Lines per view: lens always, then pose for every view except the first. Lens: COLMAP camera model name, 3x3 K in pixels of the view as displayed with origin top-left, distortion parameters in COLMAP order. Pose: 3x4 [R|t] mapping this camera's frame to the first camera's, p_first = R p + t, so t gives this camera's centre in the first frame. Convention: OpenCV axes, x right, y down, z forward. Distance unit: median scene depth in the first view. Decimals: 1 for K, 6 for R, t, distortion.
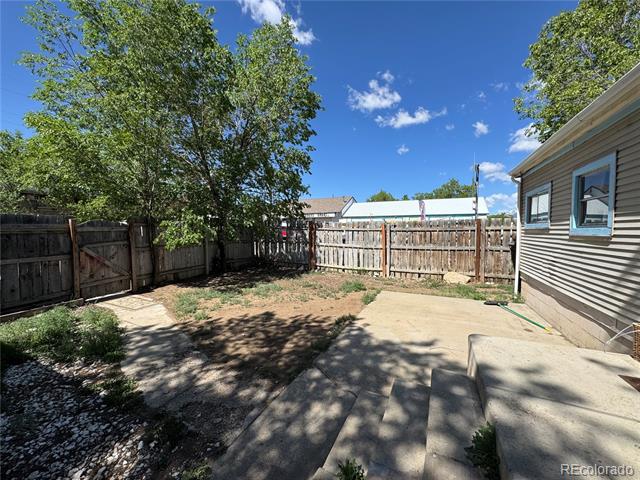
lens RADIAL K [[255.3, 0, 319.3], [0, 255.3, 239.3], [0, 0, 1]] dist [-0.001492, 0.000172]
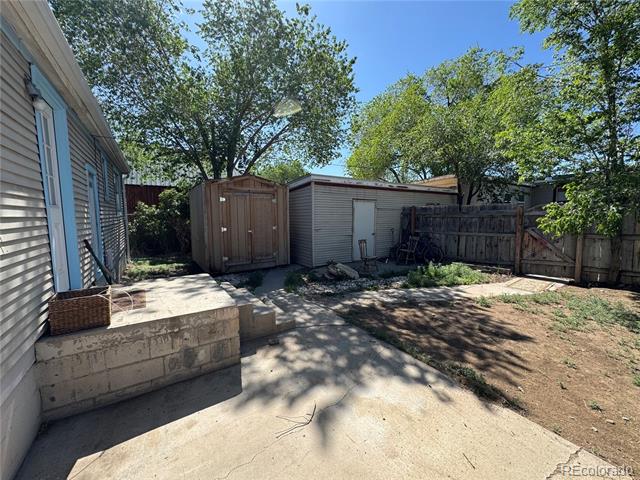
lens RADIAL K [[255.3, 0, 319.3], [0, 255.3, 239.3], [0, 0, 1]] dist [-0.001492, 0.000172]
pose [[-0.538255, 0.070514, -0.839827, 0.795191], [-0.024287, 0.994782, 0.099090, -0.018936], [0.842432, 0.073732, -0.533734, 1.144769]]
